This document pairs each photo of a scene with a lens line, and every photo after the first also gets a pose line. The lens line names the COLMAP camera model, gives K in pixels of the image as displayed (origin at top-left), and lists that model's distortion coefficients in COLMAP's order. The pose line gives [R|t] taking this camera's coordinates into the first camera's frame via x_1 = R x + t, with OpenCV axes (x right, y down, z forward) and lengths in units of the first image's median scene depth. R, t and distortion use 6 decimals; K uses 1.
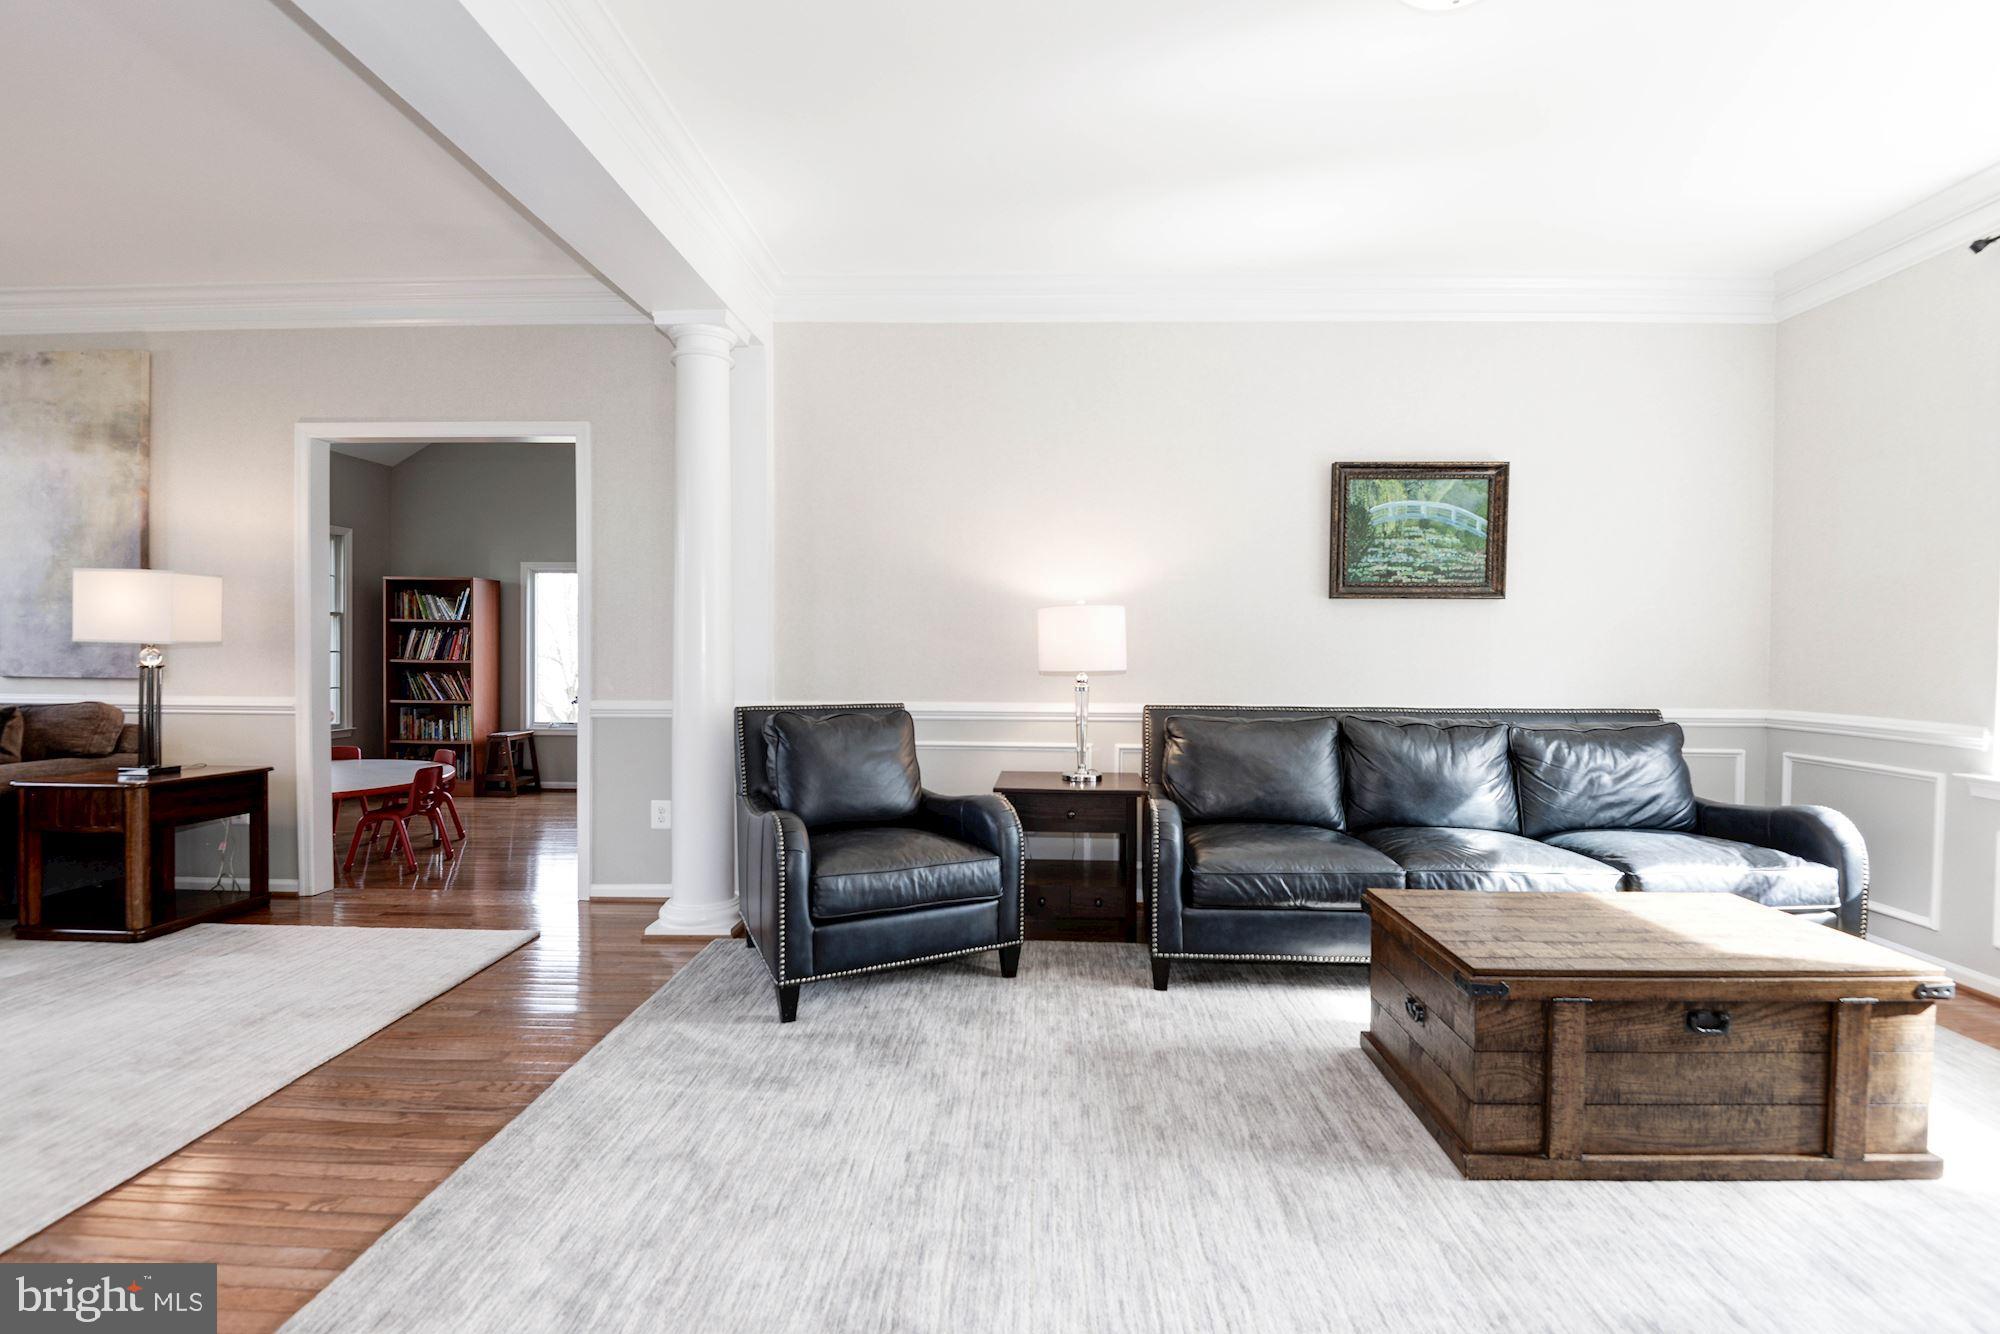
lens RADIAL K [[935.2, 0, 1015.7], [0, 935.2, 656.8], [0, 0, 1]] dist [-0.004248, -0.013739]
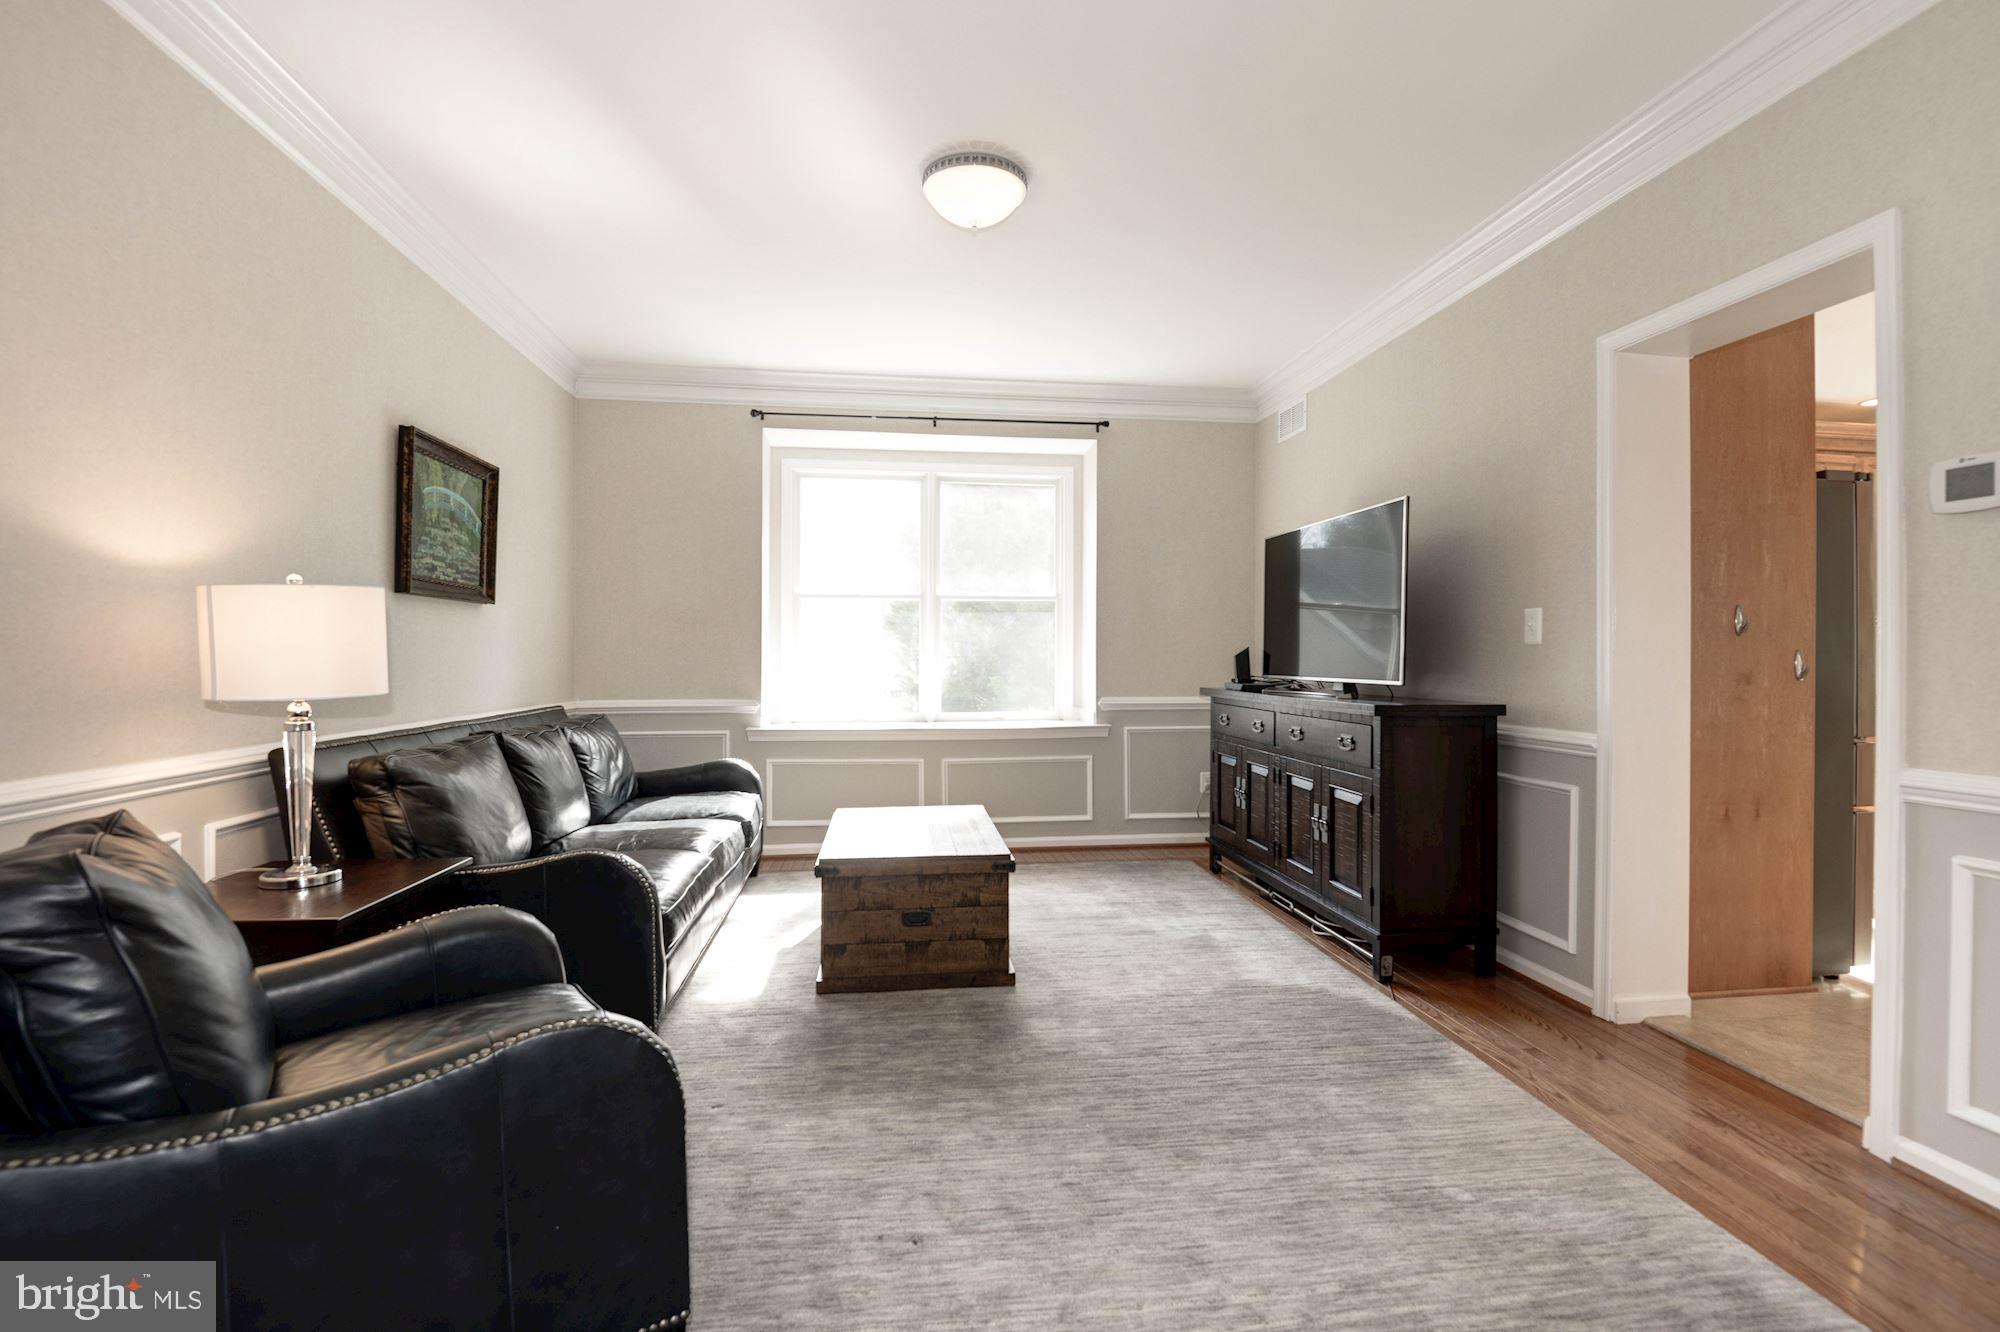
lens RADIAL K [[935.2, 0, 990.4], [0, 935.2, 661.9], [0, 0, 1]] dist [-0.004248, -0.013739]
pose [[-0.154488, -0.014082, 0.987894, -0.258949], [0.007962, 0.999848, 0.015498, -0.005536], [-0.987963, 0.010260, -0.154353, 0.302779]]
